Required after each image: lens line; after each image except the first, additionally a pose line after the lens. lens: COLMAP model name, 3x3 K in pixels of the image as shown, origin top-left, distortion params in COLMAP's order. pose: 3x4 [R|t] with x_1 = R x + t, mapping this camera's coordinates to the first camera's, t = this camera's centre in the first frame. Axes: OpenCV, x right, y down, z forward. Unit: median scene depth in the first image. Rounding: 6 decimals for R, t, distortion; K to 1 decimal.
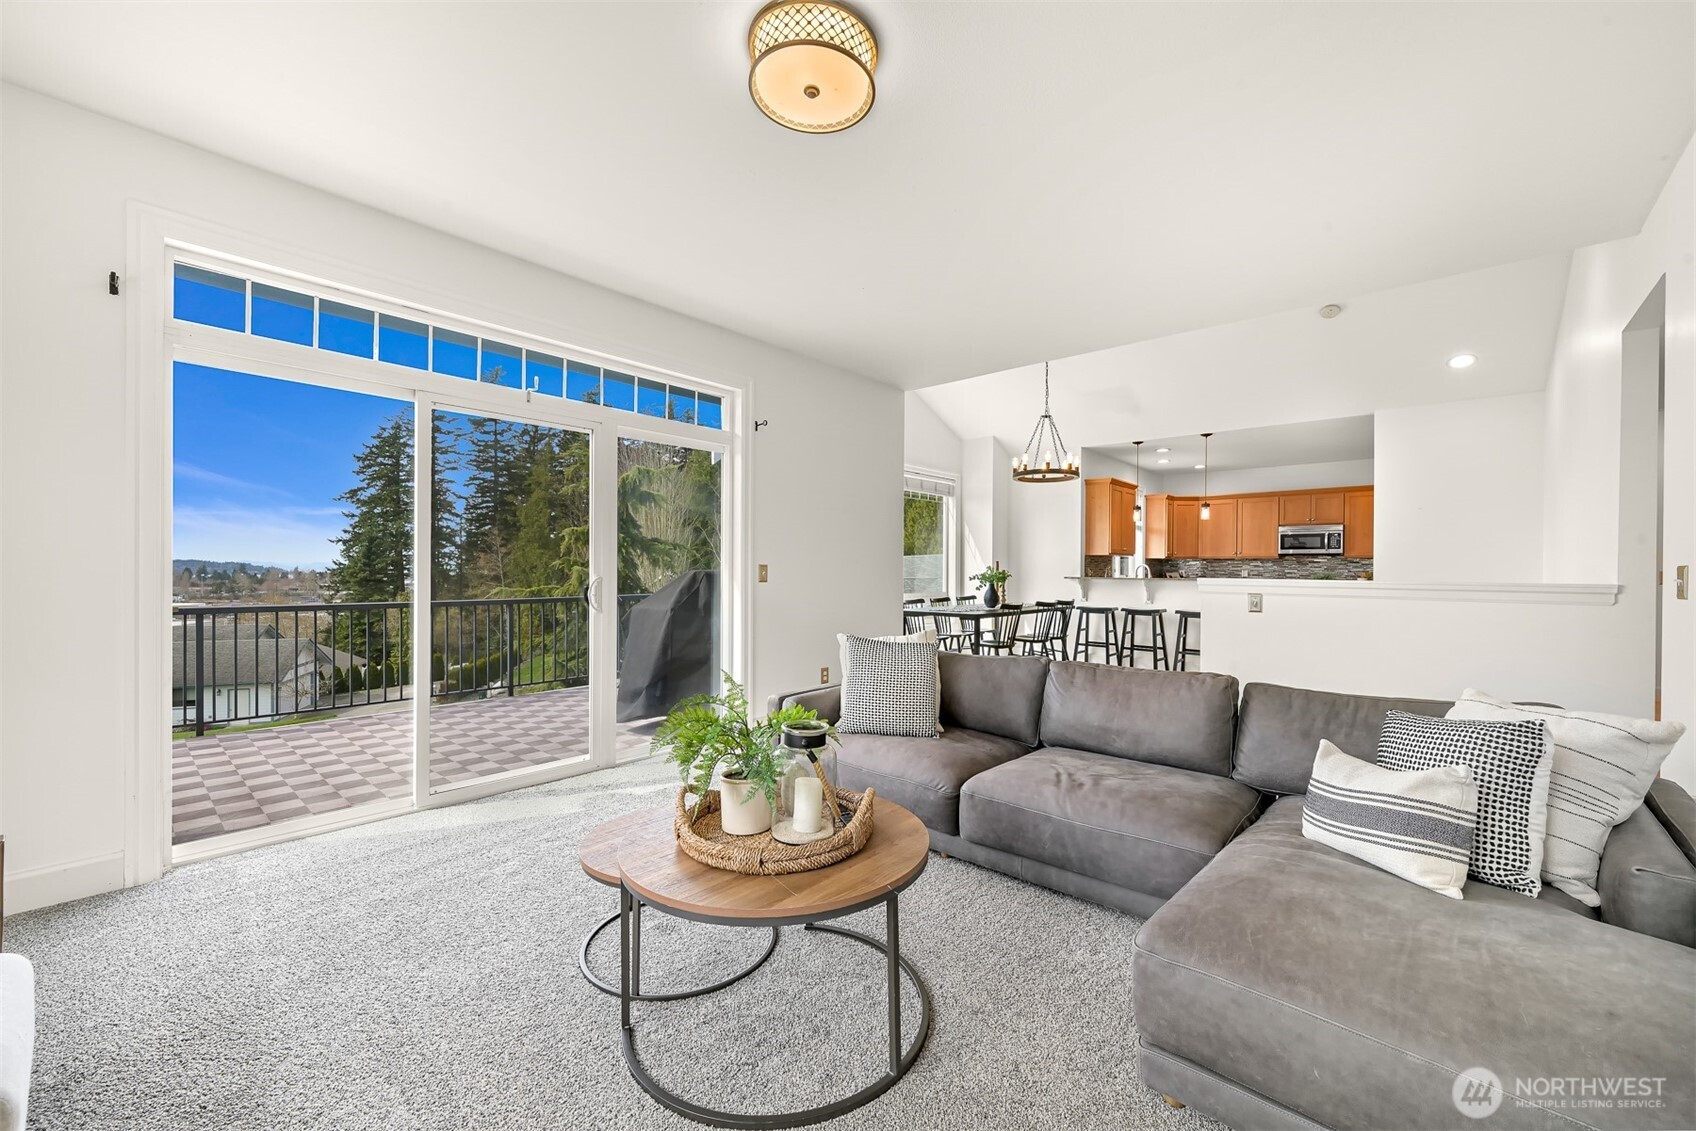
lens RADIAL K [[668.2, 0, 849.9], [0, 668.2, 579.6], [0, 0, 1]] dist [-0.000654, 0.000152]
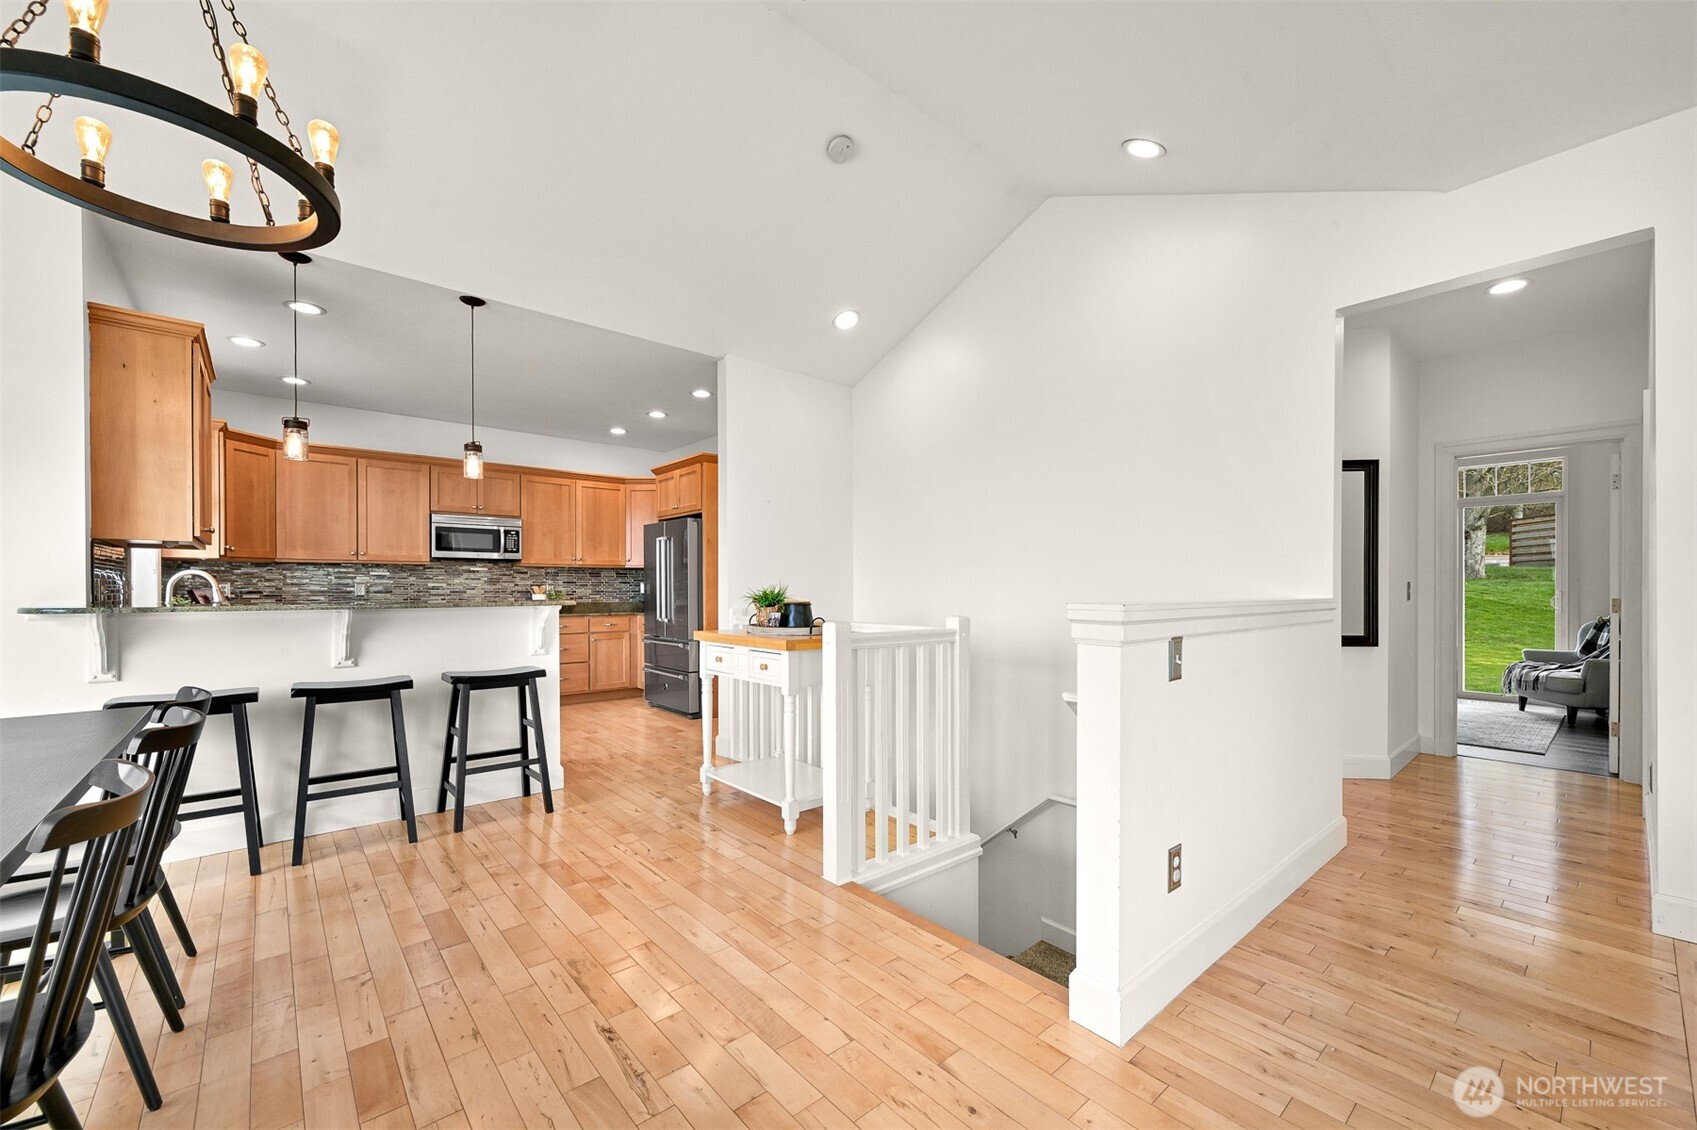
lens RADIAL K [[672.2, 0, 841.8], [0, 672.2, 588.5], [0, 0, 1]] dist [-0.000981, -0.000206]
pose [[0.135981, -0.008647, 0.990674, 0.084381], [0.015041, 0.999865, 0.006662, -0.009199], [-0.990597, 0.013994, 0.136093, 0.621968]]
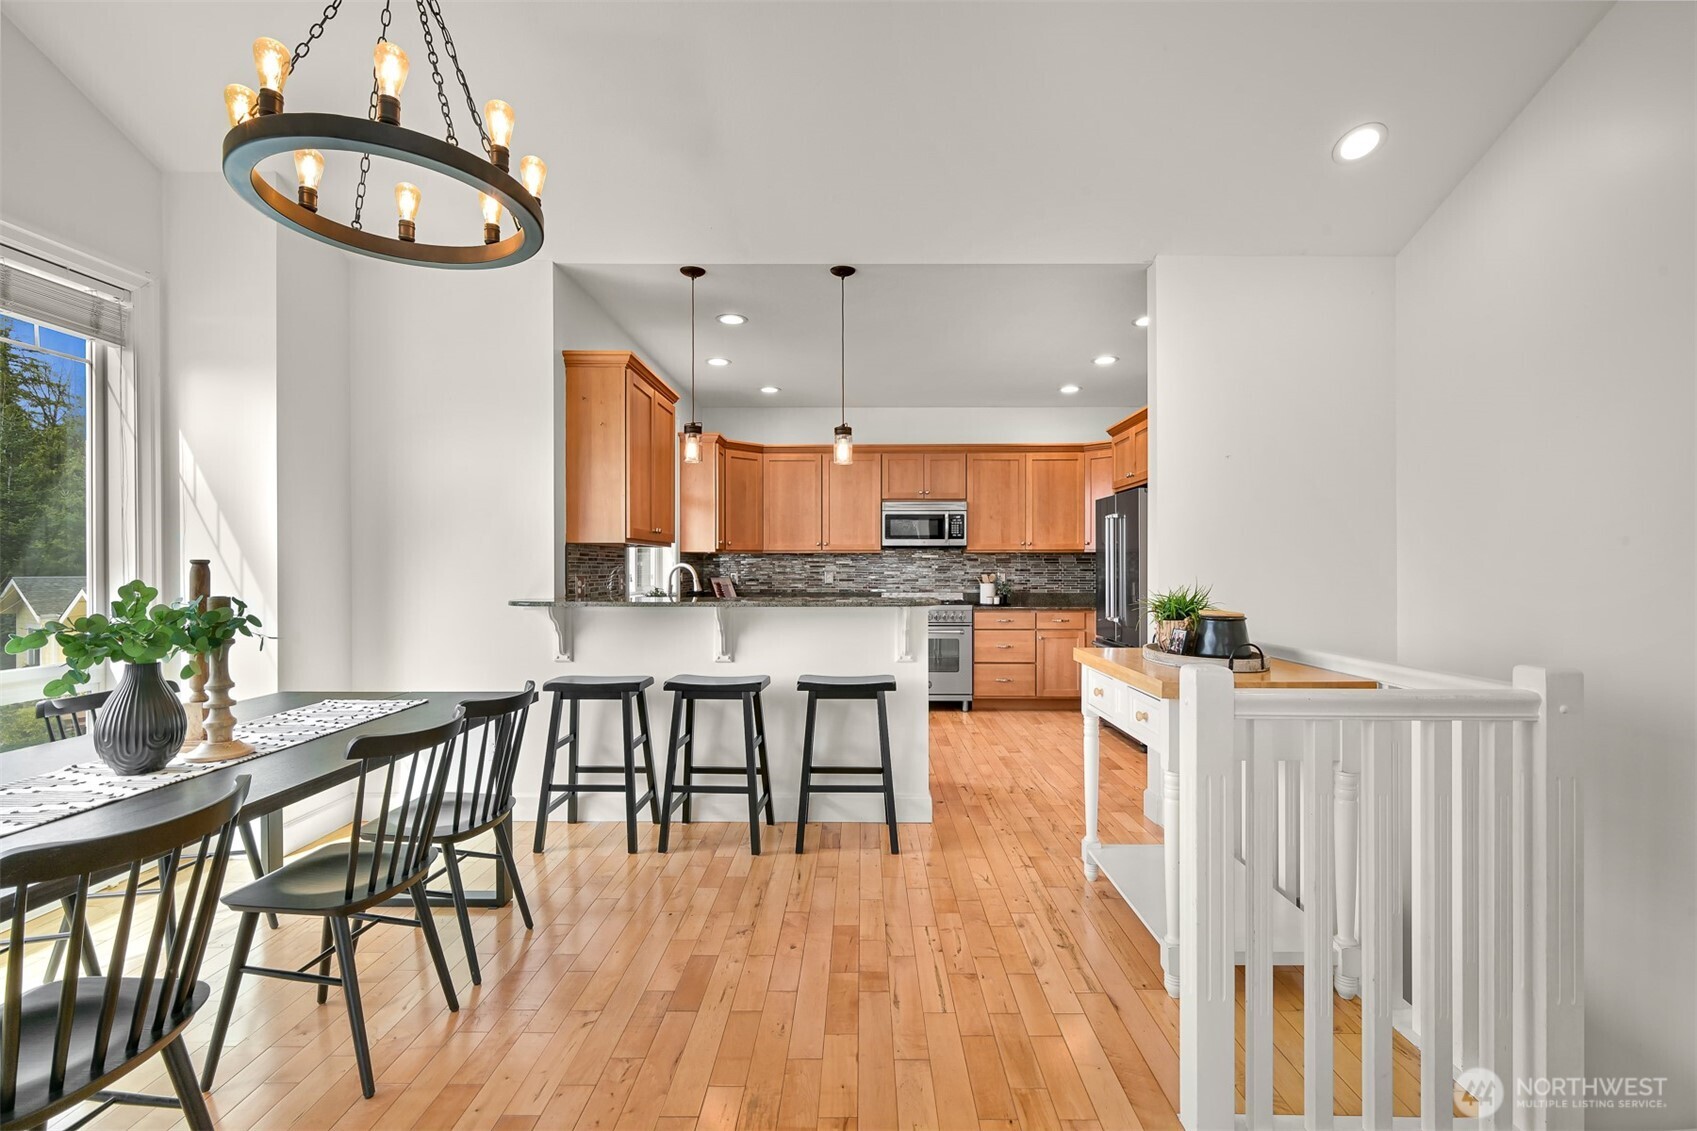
lens RADIAL K [[733.7, 0, 855.9], [0, 733.7, 567.8], [0, 0, 1]] dist [-0.002119, -0.000003]
pose [[0.754769, -0.007744, 0.655945, 0.204956], [0.014614, 0.999881, -0.005011, -0.017511], [-0.655828, 0.013368, 0.754792, 0.582890]]
